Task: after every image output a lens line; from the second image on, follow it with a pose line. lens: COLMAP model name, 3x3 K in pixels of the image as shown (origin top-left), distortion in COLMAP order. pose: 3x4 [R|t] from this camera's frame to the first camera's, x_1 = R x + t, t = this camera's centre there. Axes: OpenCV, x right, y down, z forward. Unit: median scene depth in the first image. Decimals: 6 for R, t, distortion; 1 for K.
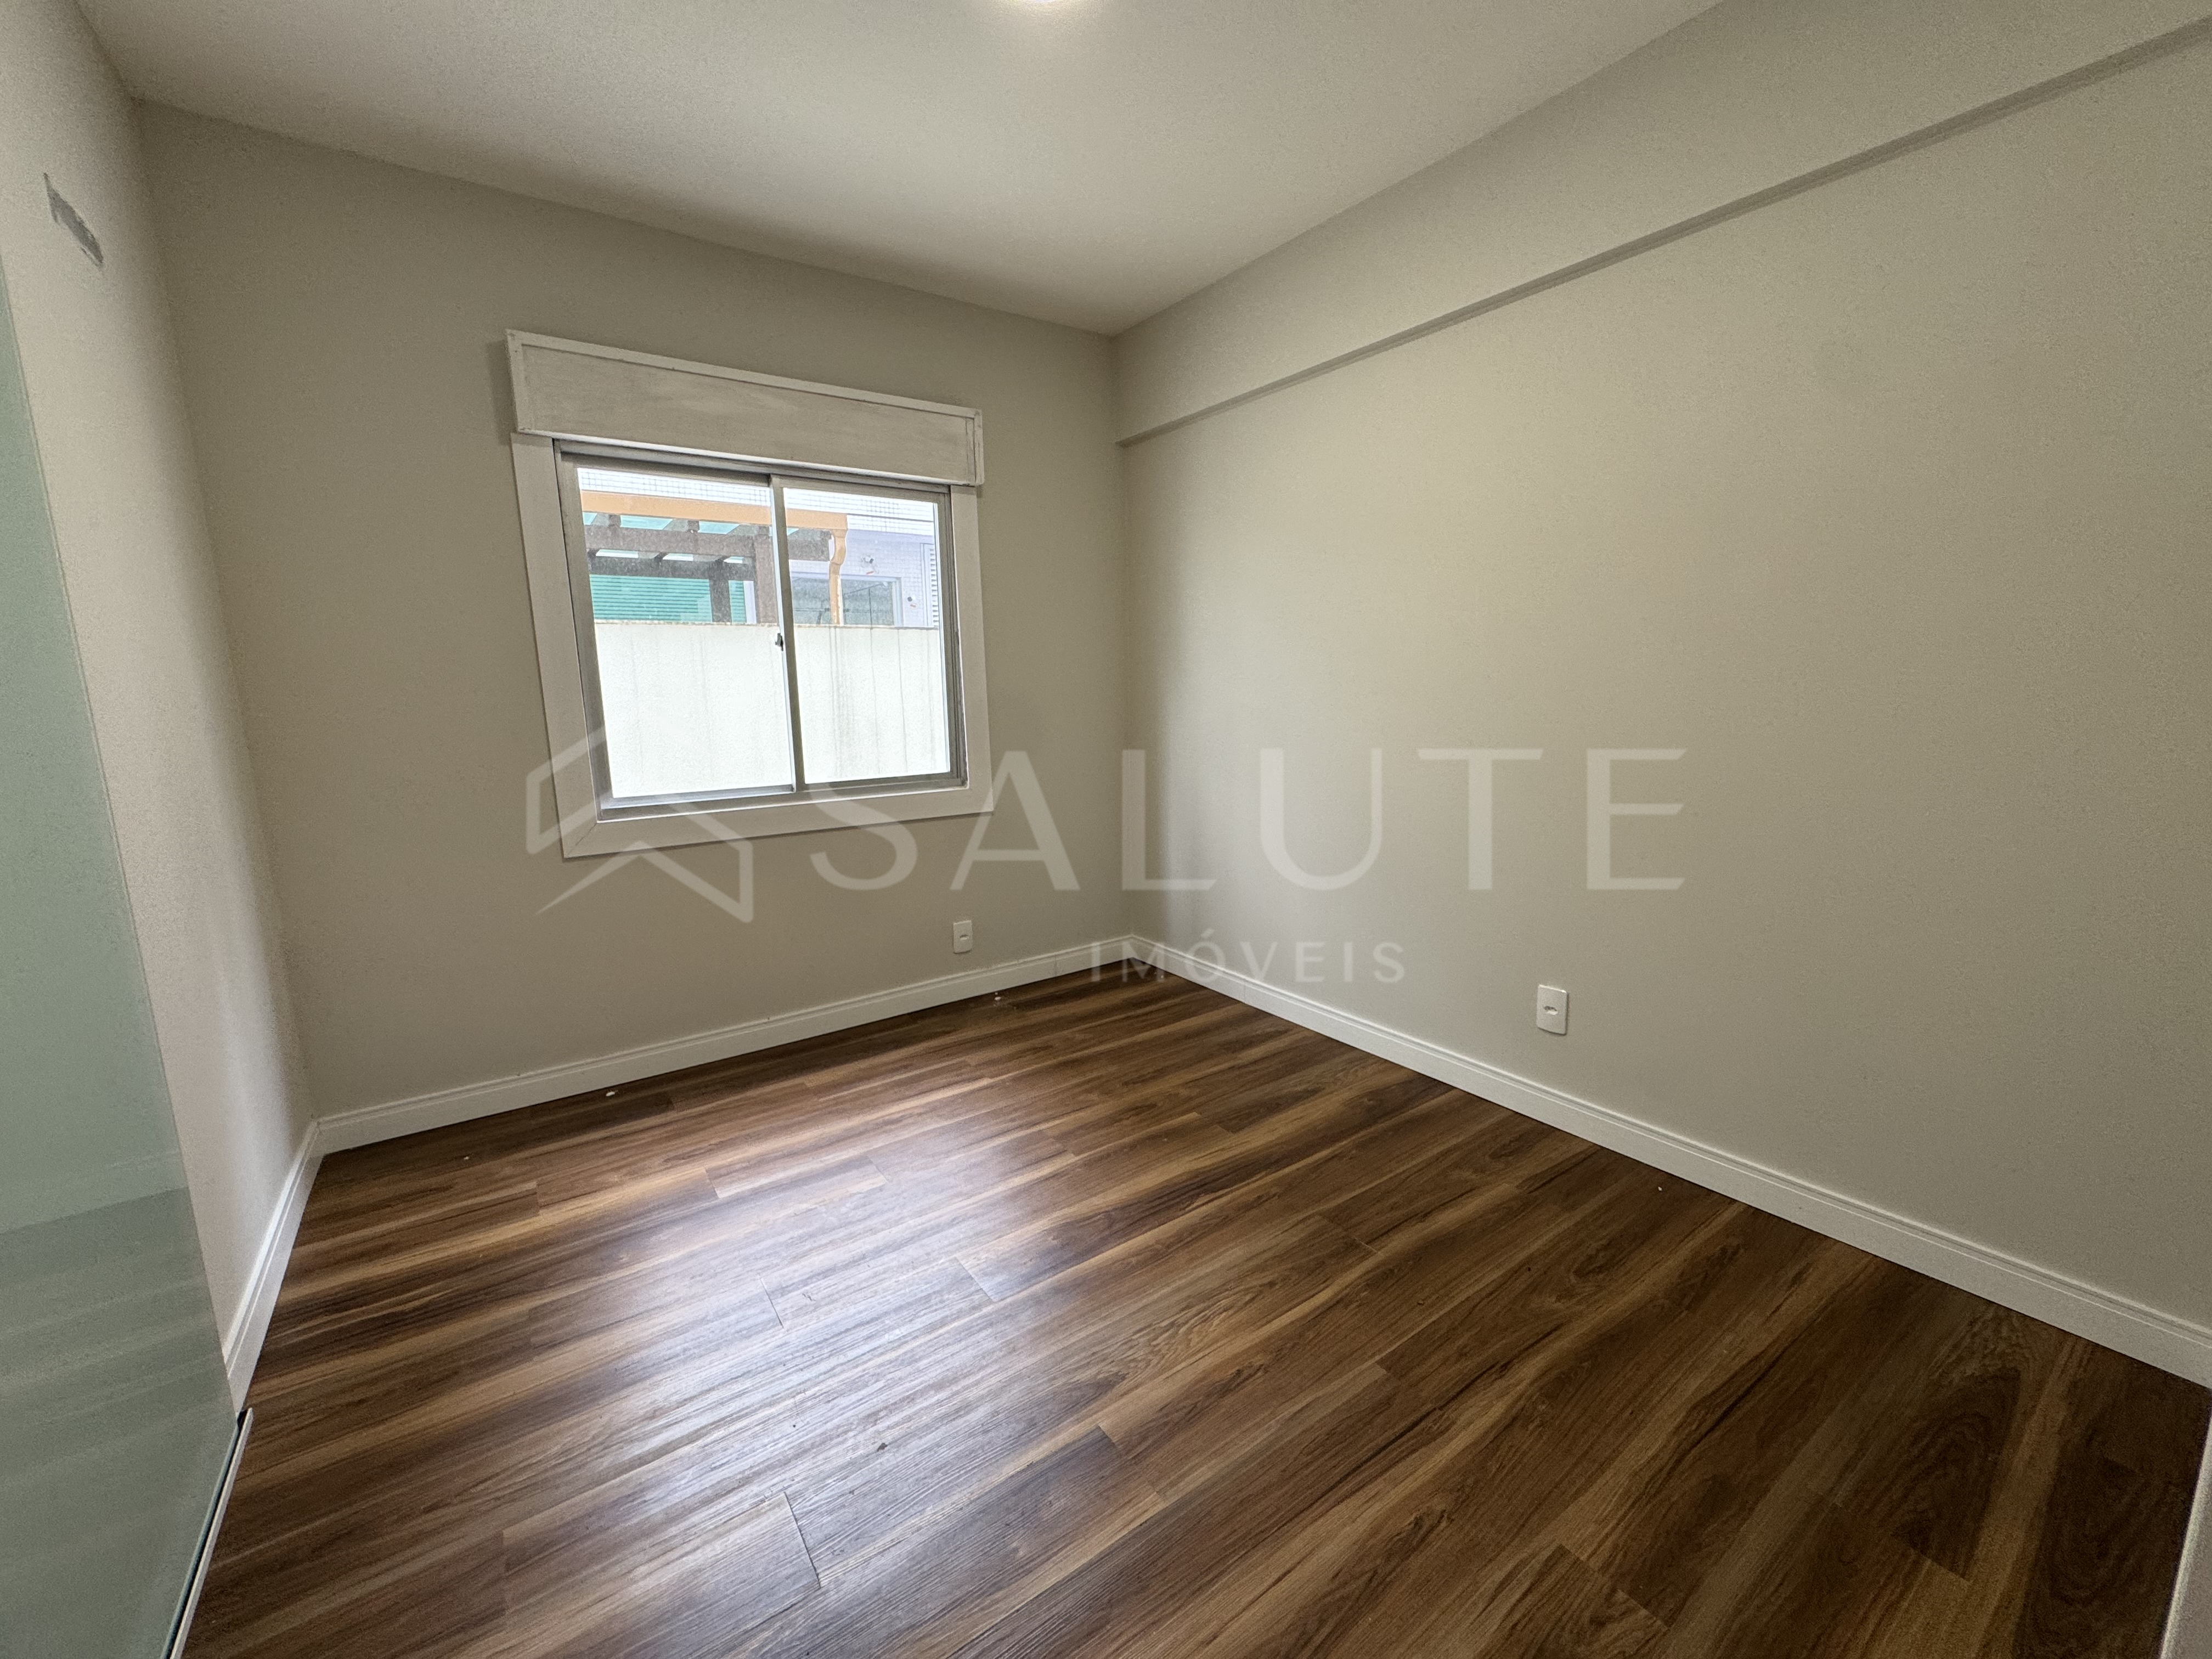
lens RADIAL K [[885.2, 0, 1103.0], [0, 885.2, 827.9], [0, 0, 1]] dist [-0.007462, -0.000321]
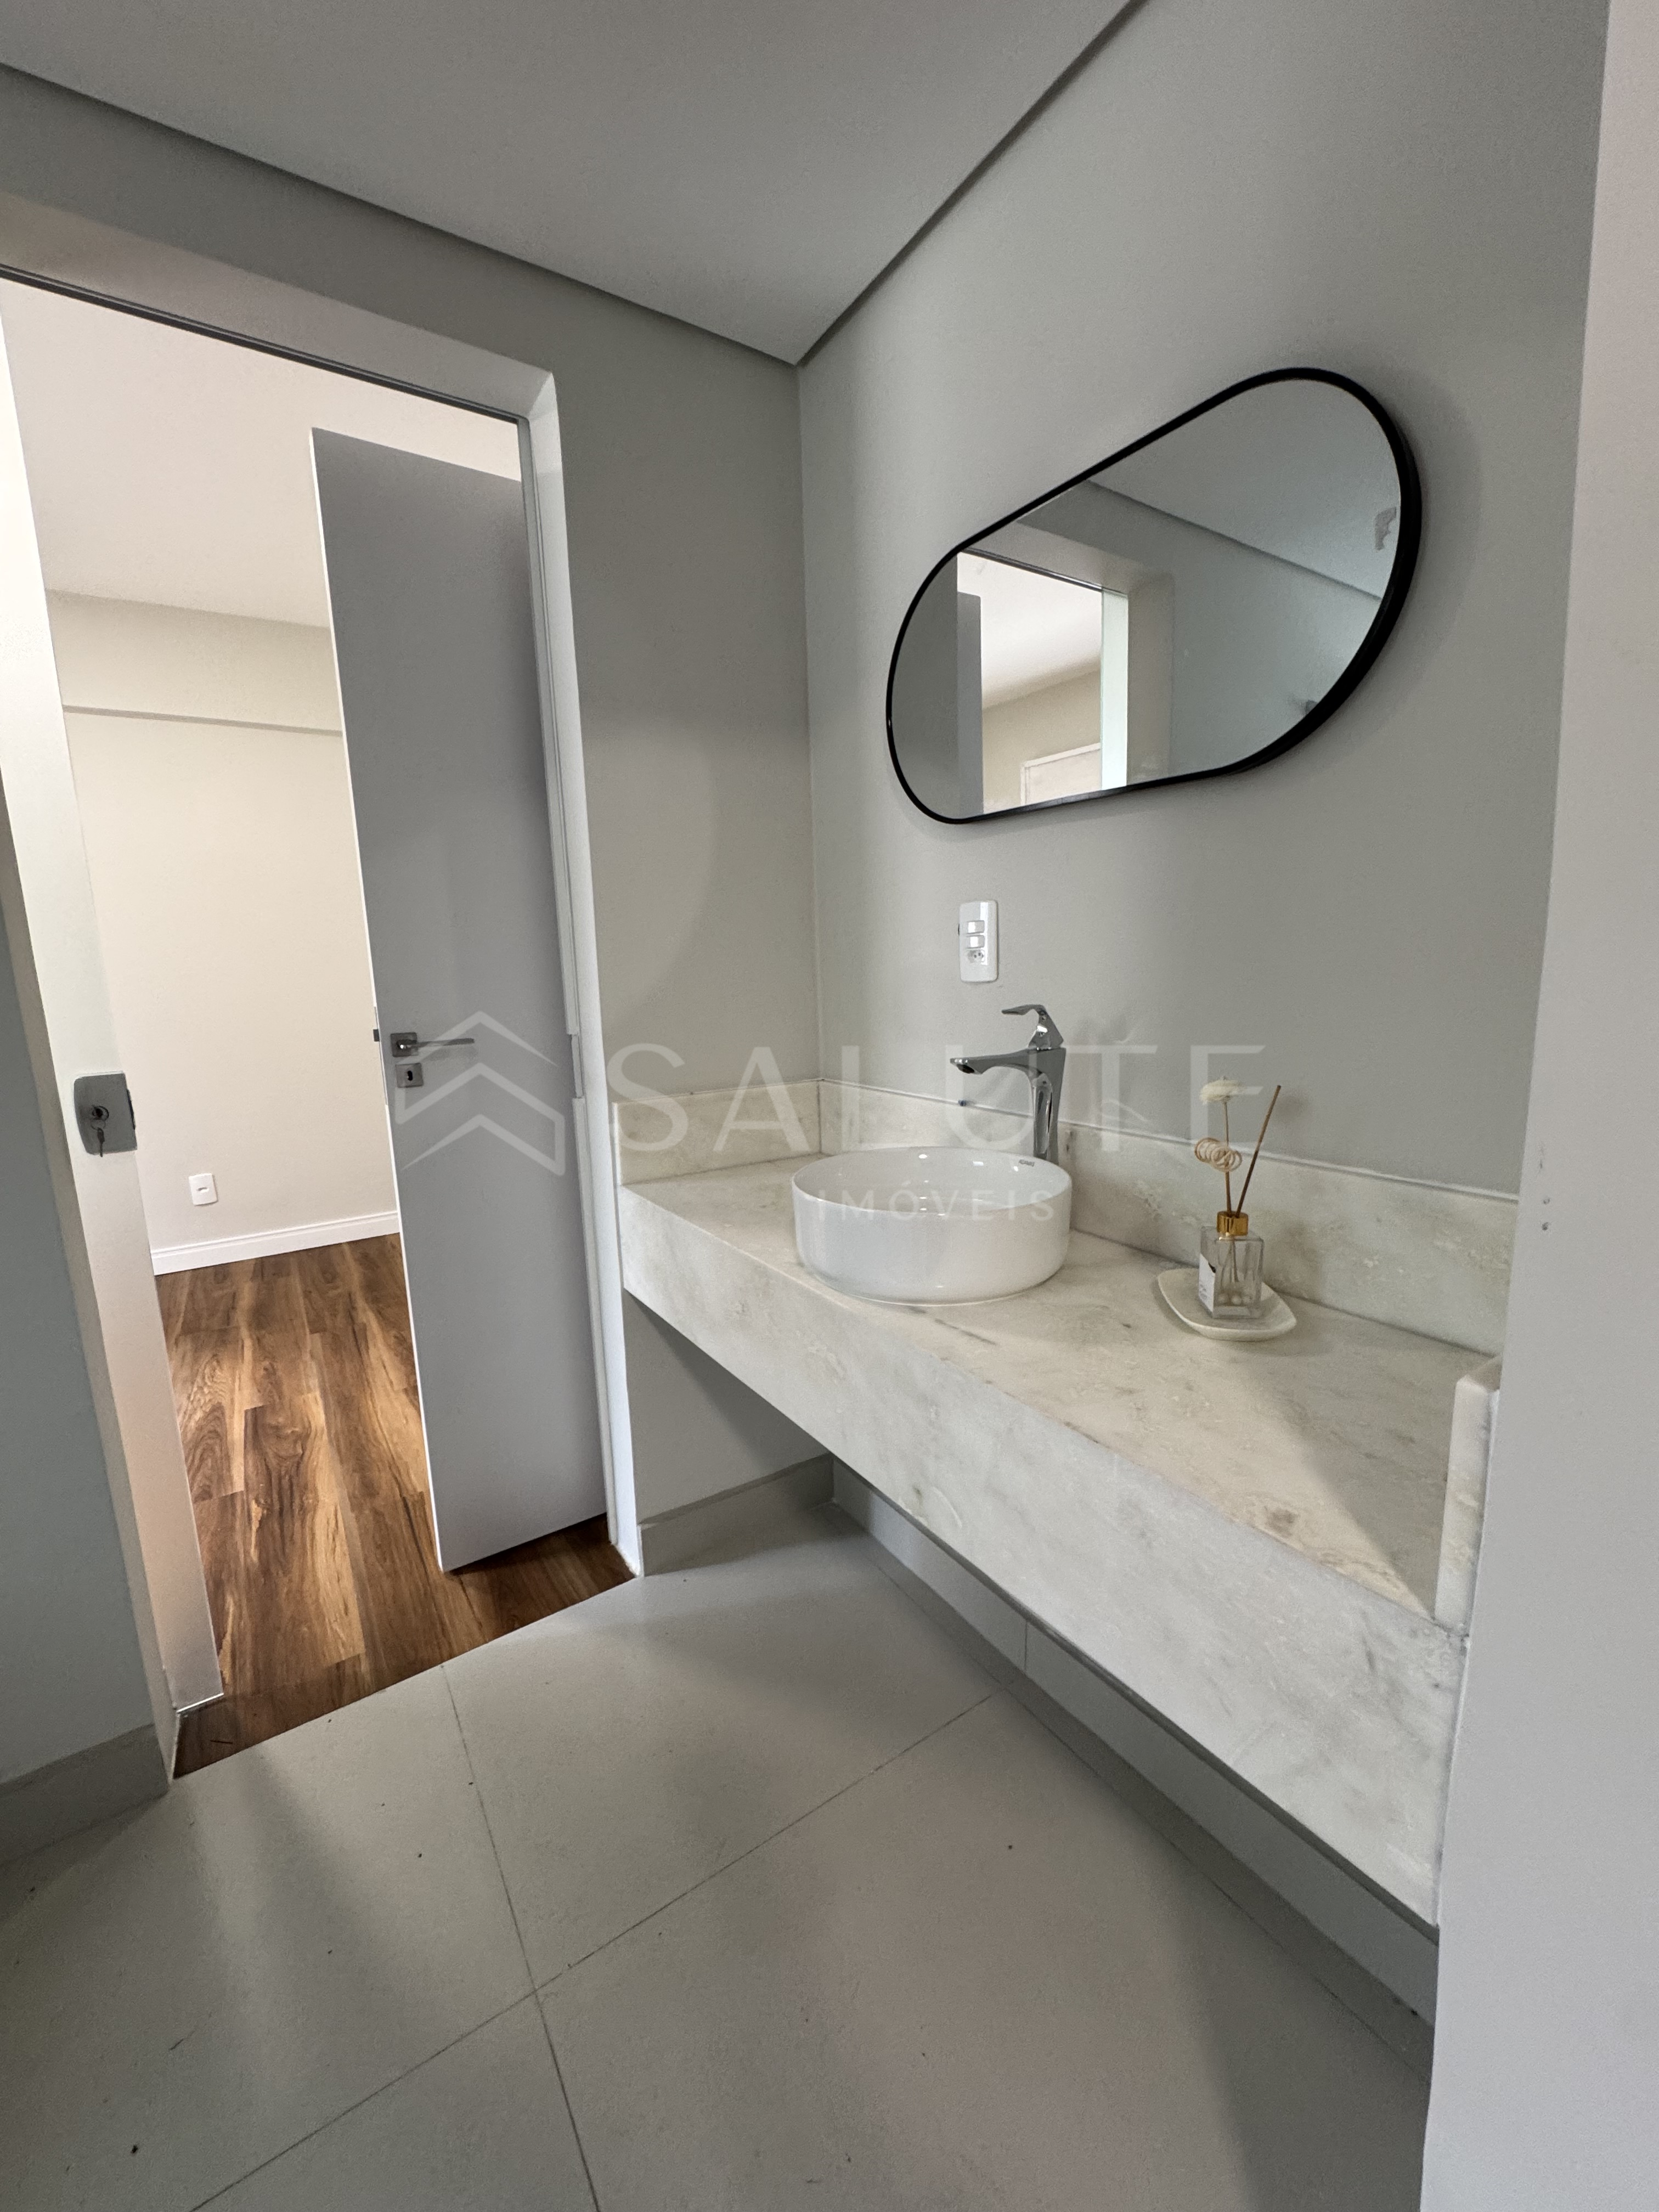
lens RADIAL K [[885.2, 0, 831.1], [0, 885.2, 1101.6], [0, 0, 1]] dist [-0.007462, -0.000321]
pose [[0.031353, -0.142511, 0.989296, -1.247303], [0.190824, 0.972430, 0.134034, 0.081383], [-0.981123, 0.184579, 0.057683, -0.235434]]
